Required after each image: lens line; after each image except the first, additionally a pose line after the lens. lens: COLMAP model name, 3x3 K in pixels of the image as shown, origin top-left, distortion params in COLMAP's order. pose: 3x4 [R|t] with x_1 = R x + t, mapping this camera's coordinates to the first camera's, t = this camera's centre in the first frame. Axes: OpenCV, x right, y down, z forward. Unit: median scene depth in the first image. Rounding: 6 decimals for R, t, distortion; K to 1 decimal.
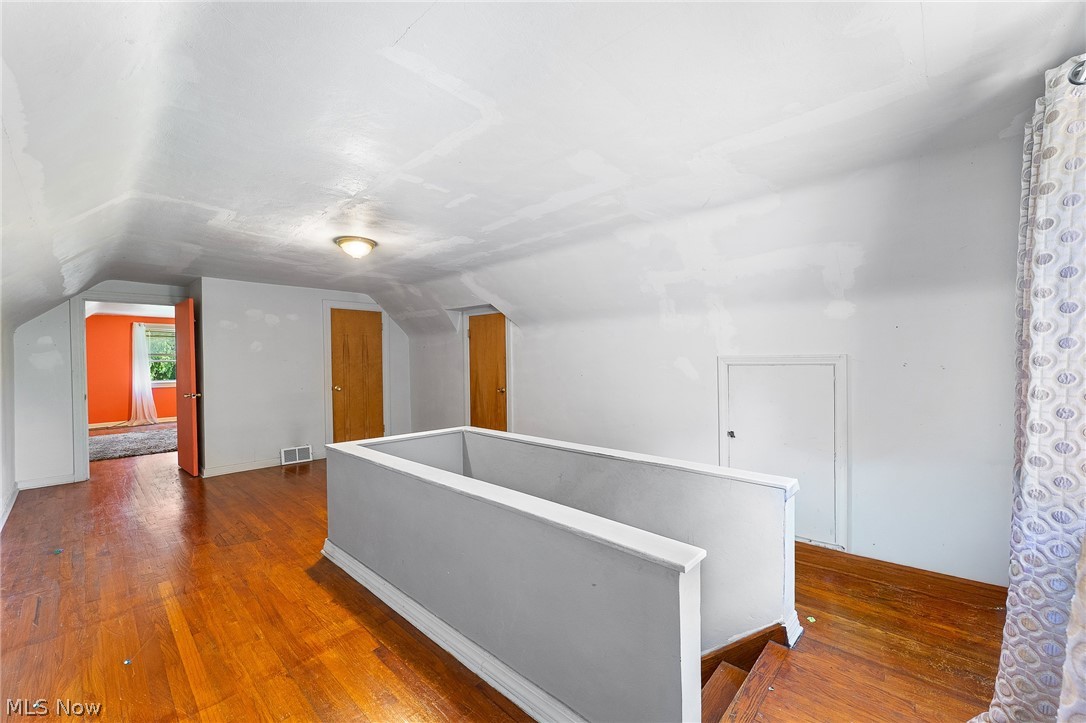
lens RADIAL K [[429.9, 0, 544.1], [0, 429.9, 358.4], [0, 0, 1]] dist [-0.001510, 0.000363]
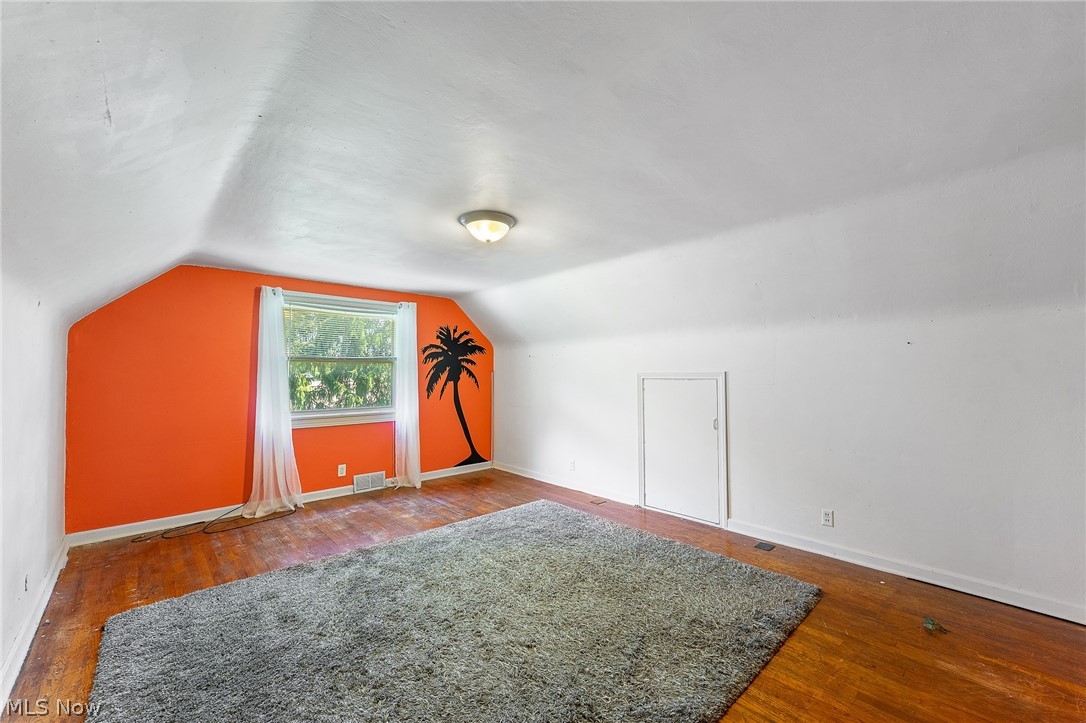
lens RADIAL K [[429.9, 0, 545.4], [0, 429.9, 364.2], [0, 0, 1]] dist [-0.001510, 0.000363]
pose [[0.996867, -0.000563, -0.079088, -0.613928], [-0.001170, 0.999760, -0.021864, 0.007270], [0.079082, 0.021888, 0.996628, 0.566573]]
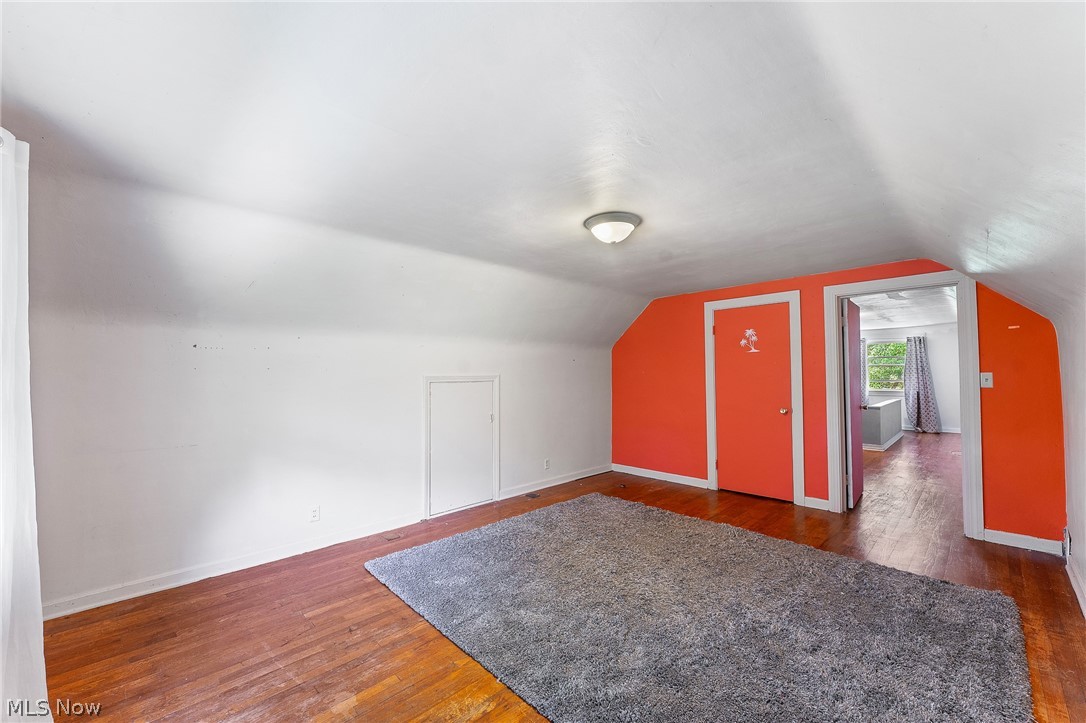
lens RADIAL K [[429.9, 0, 546.8], [0, 429.9, 367.7], [0, 0, 1]] dist [-0.001510, 0.000363]
pose [[0.060858, 0.019468, 0.997957, -1.343361], [0.009726, 0.999751, -0.020096, 0.007654], [-0.998099, 0.010929, 0.060654, 1.217001]]
